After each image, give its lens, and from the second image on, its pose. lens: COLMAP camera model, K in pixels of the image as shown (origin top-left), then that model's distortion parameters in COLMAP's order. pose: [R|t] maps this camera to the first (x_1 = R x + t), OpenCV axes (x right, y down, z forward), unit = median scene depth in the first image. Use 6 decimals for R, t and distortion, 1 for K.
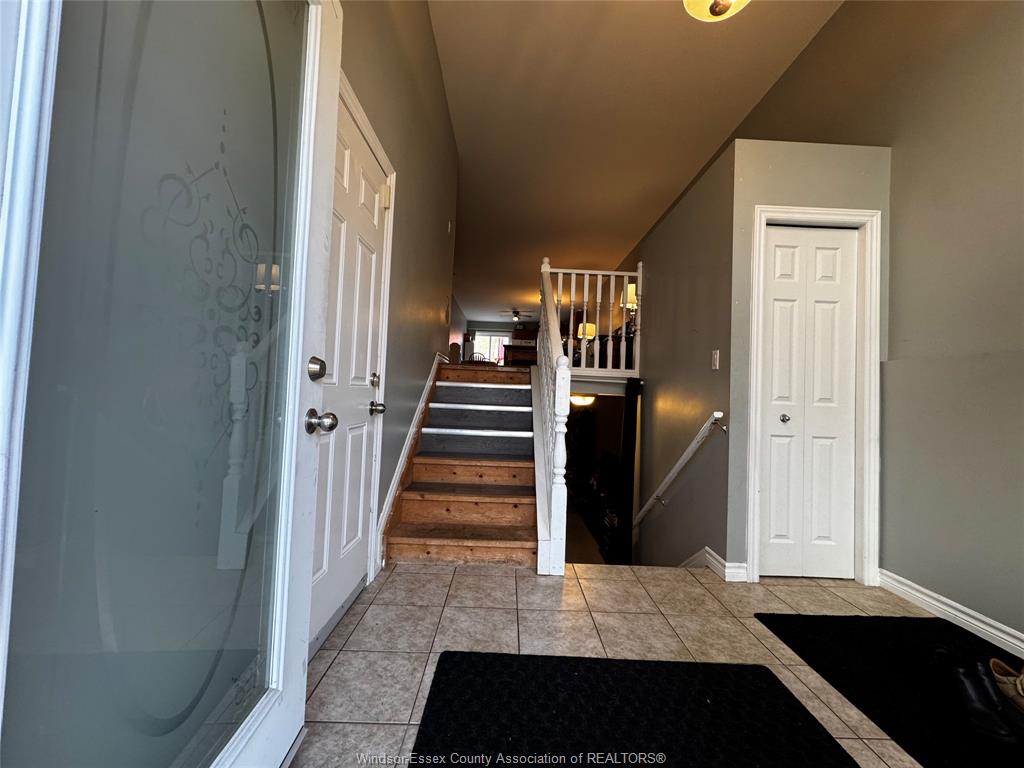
lens RADIAL K [[410.1, 0, 512.8], [0, 410.1, 380.4], [0, 0, 1]] dist [-0.004094, 0.001121]
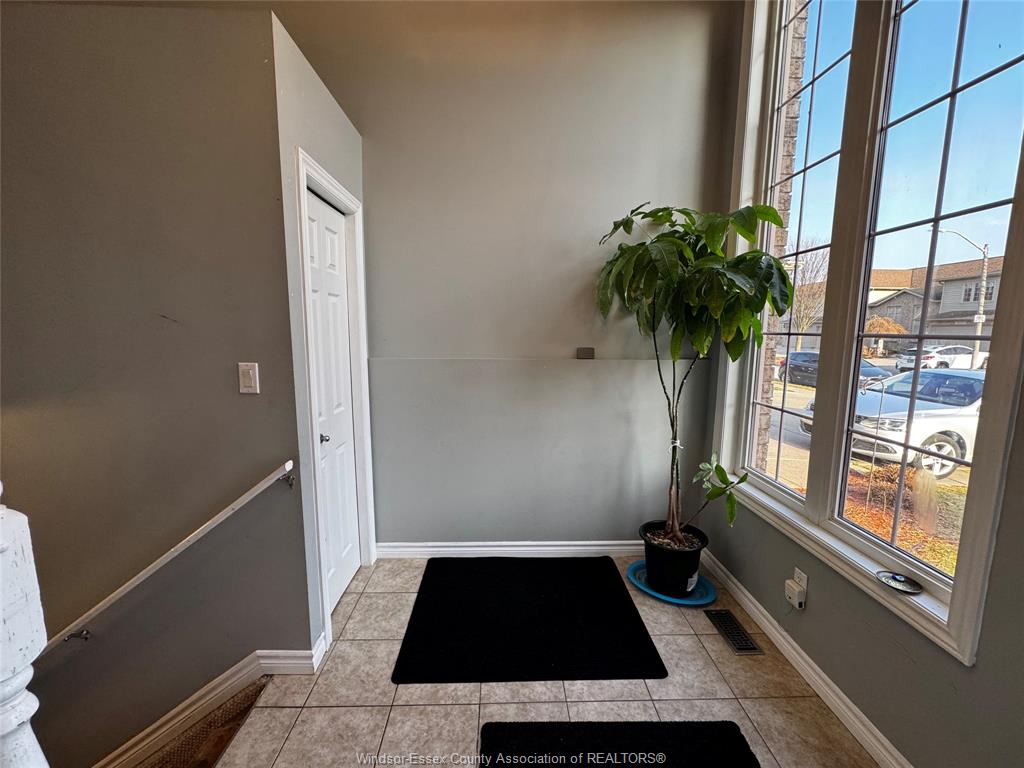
lens RADIAL K [[410.1, 0, 510.2], [0, 410.1, 382.4], [0, 0, 1]] dist [-0.004094, 0.001121]
pose [[-0.015026, -0.175468, 0.984370, -0.146703], [-0.041554, 0.983741, 0.174722, -0.200878], [-0.999023, -0.038279, -0.022073, 0.722771]]
